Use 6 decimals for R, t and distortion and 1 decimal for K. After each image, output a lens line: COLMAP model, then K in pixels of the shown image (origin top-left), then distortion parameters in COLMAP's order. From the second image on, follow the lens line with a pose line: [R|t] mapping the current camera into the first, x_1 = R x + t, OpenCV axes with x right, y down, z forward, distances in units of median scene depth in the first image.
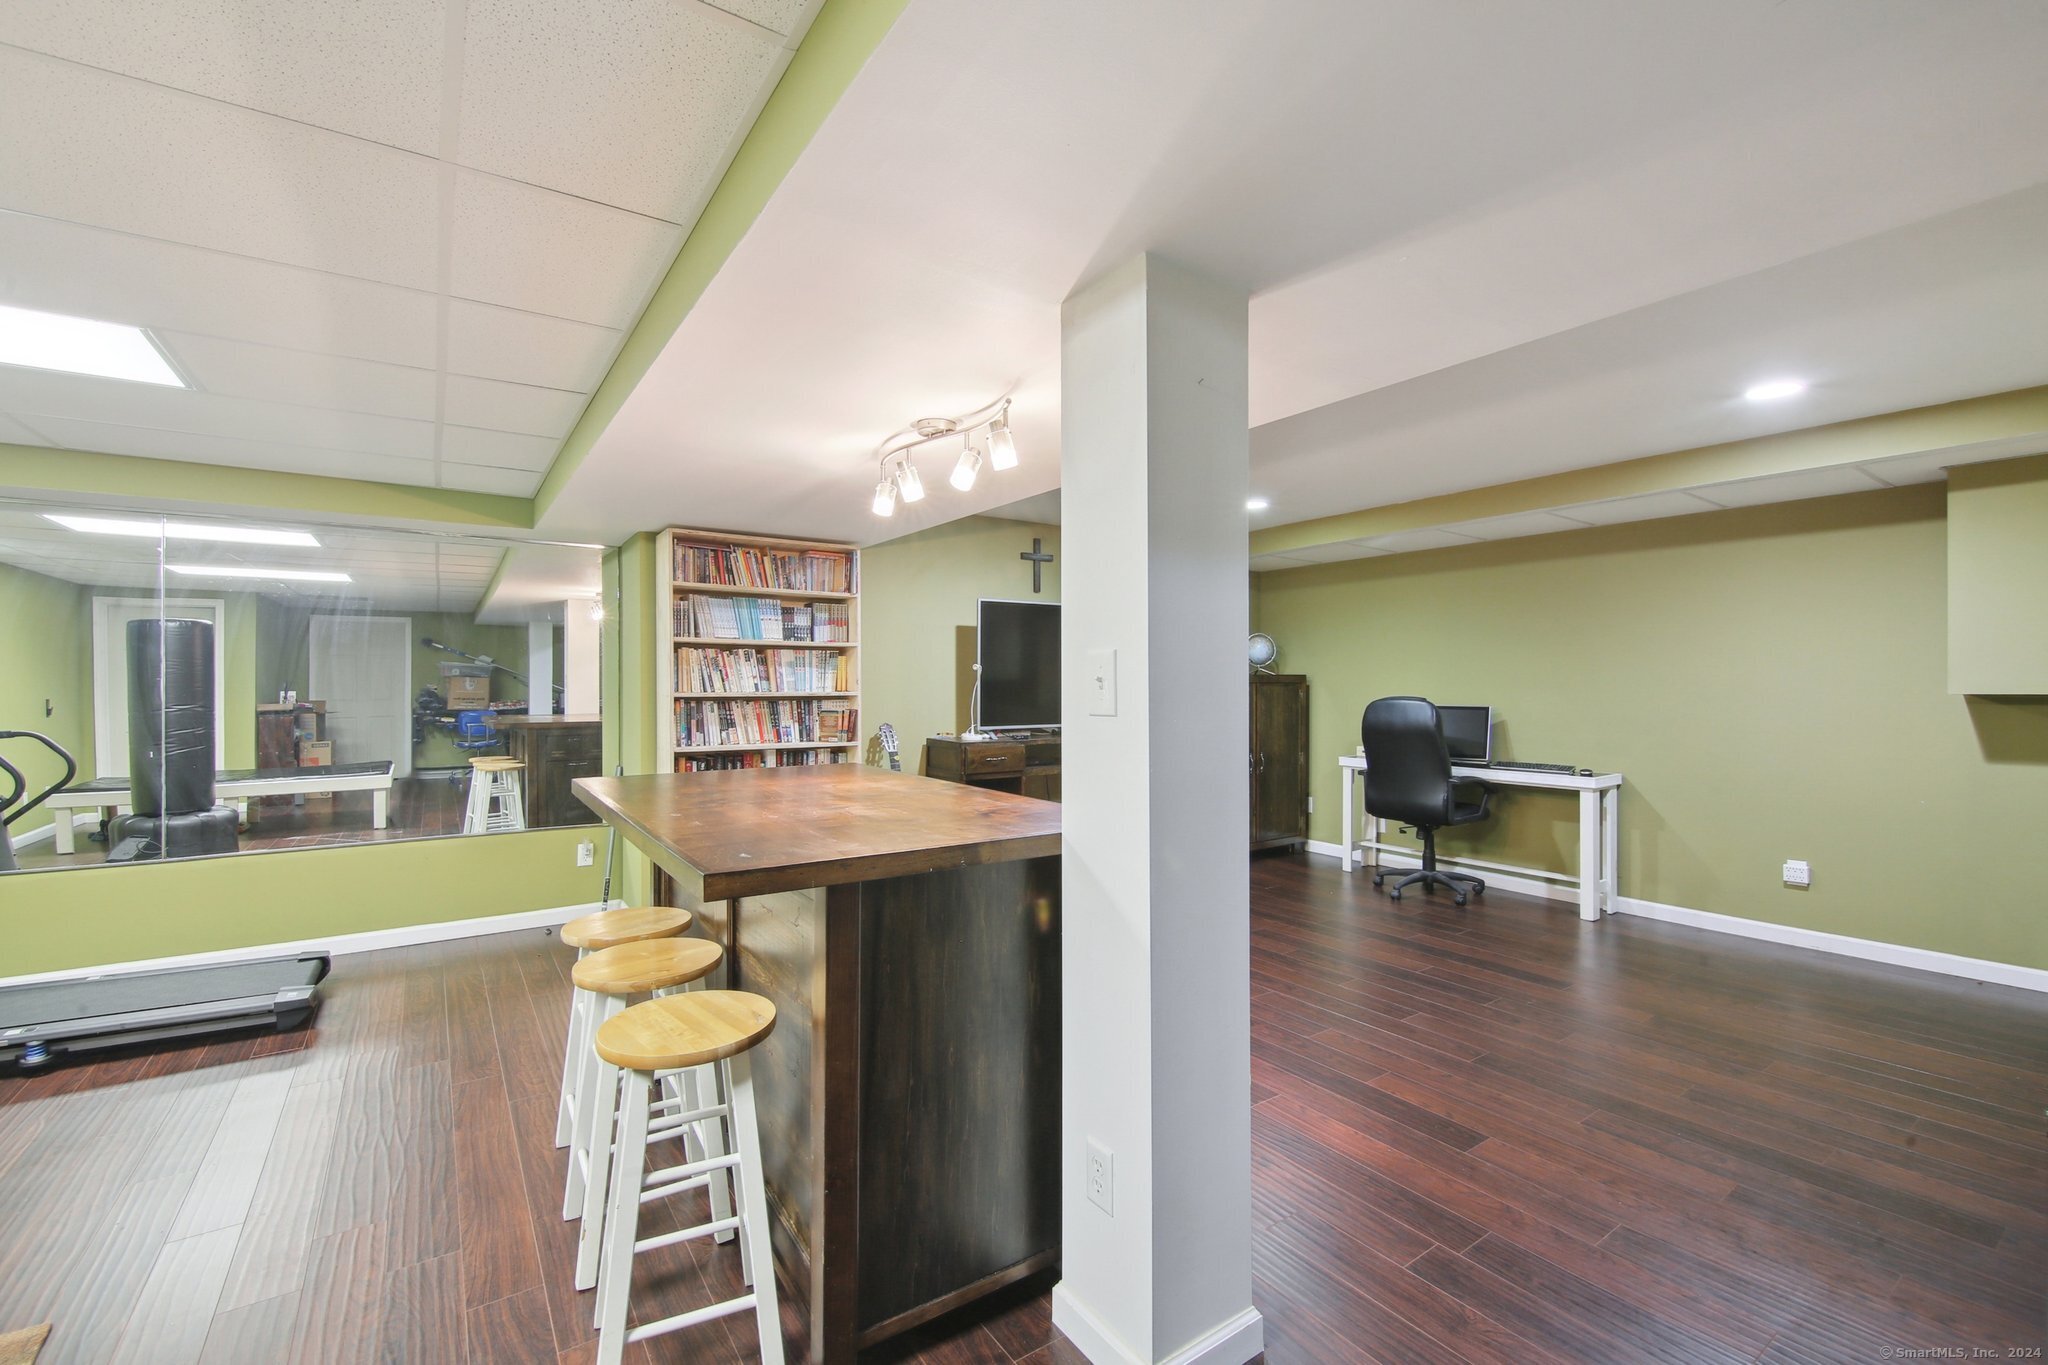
lens RADIAL K [[857.8, 0, 1023.9], [0, 857.8, 685.1], [0, 0, 1]] dist [0.002002, -0.000951]
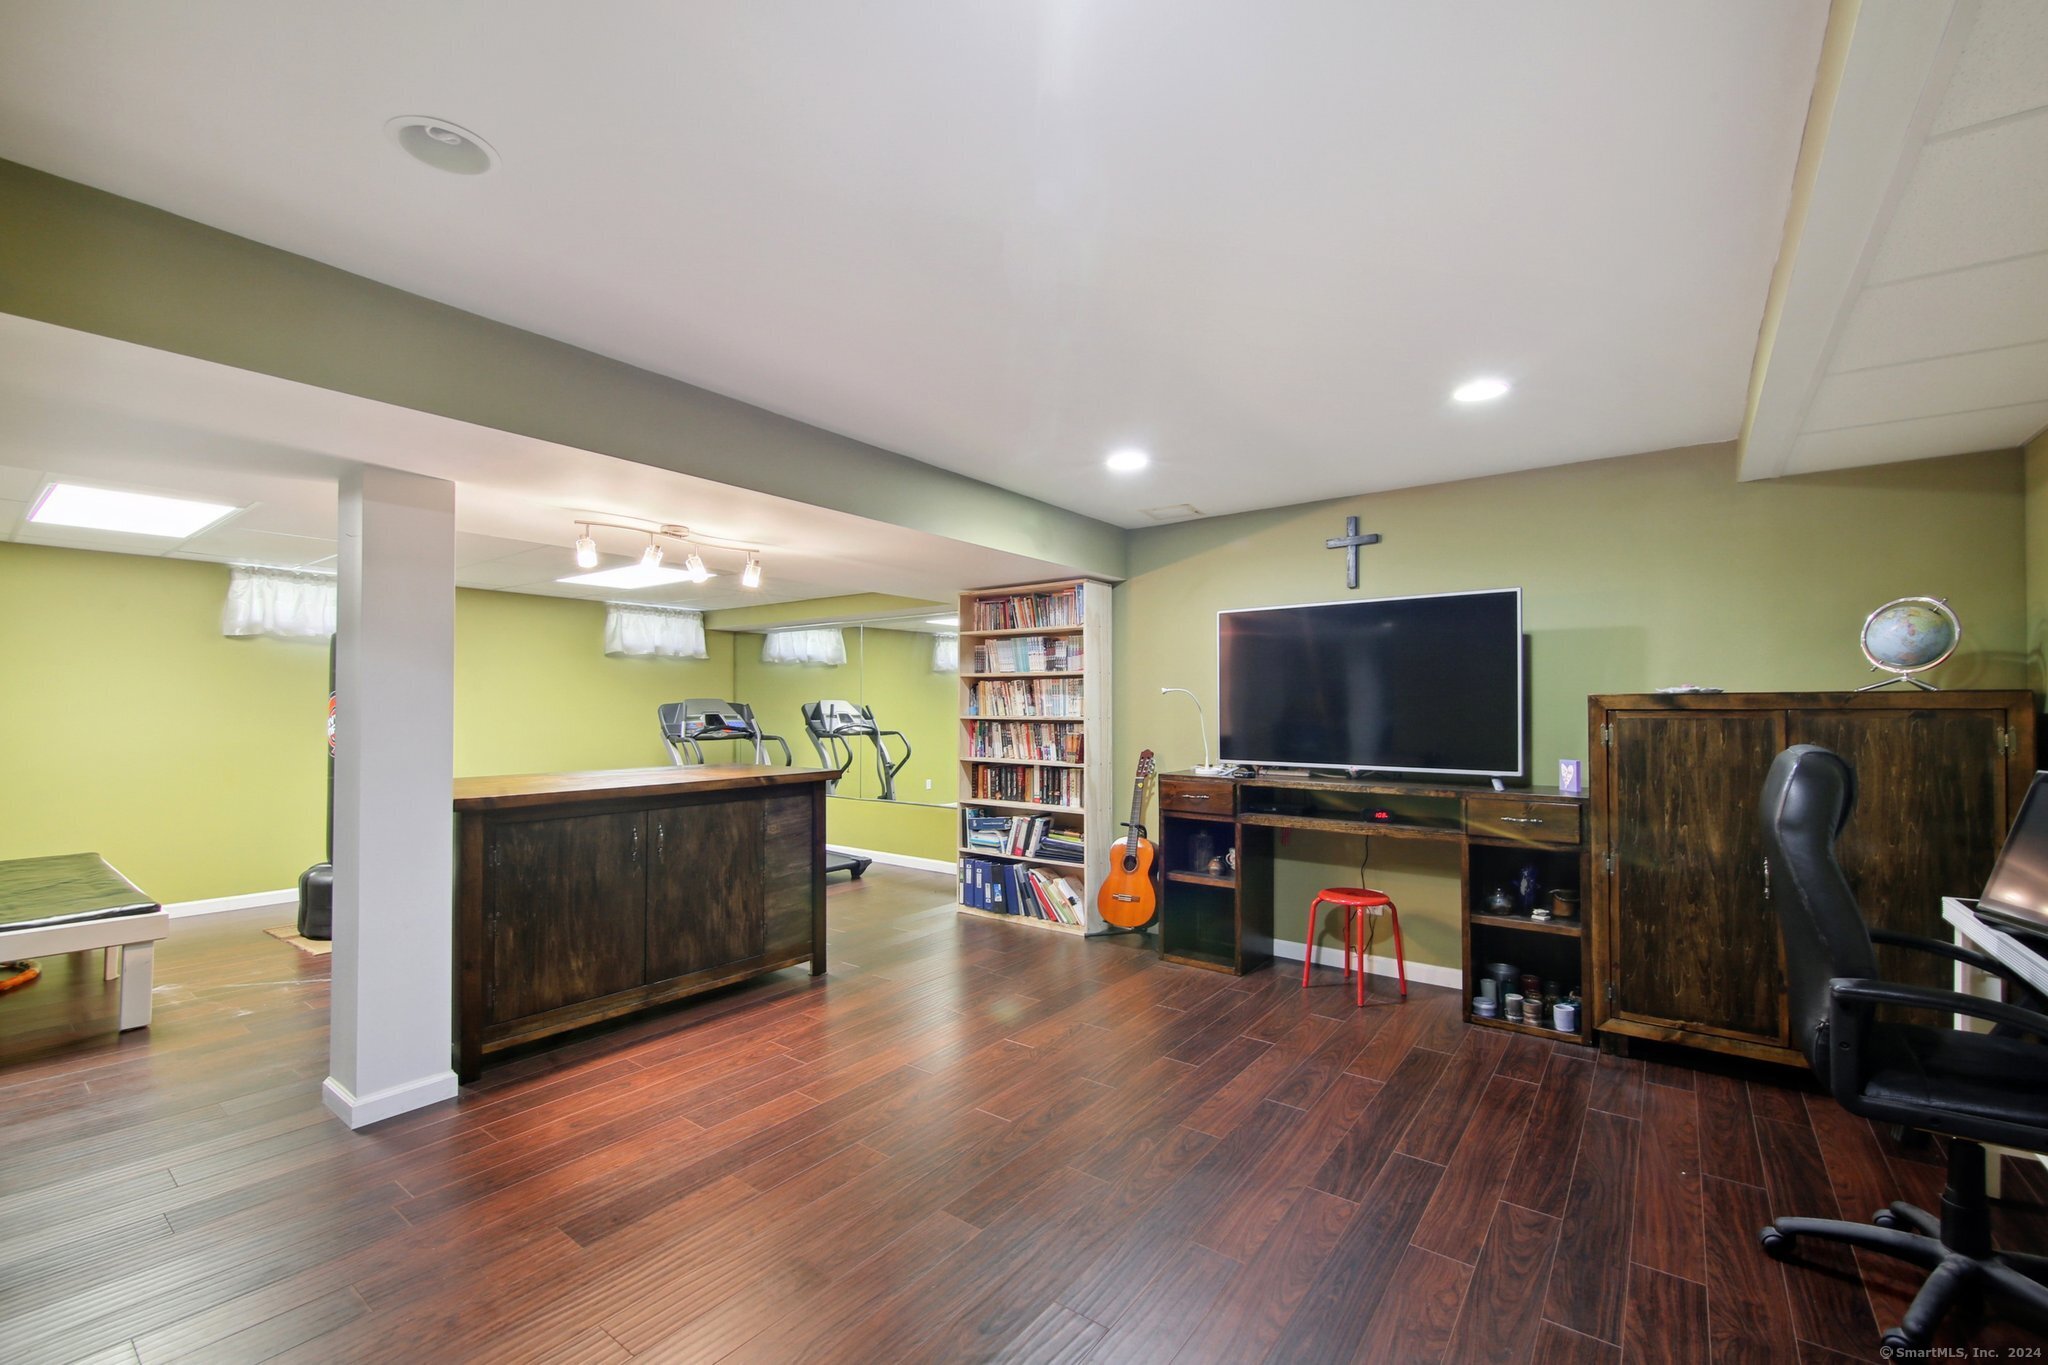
lens RADIAL K [[857.8, 0, 1021.1], [0, 857.8, 687.2], [0, 0, 1]] dist [0.002002, -0.000951]
pose [[0.298894, -0.021015, -0.954055, 0.815737], [-0.004050, 0.999721, -0.023290, -0.003944], [0.954278, 0.010826, 0.298726, 0.630986]]
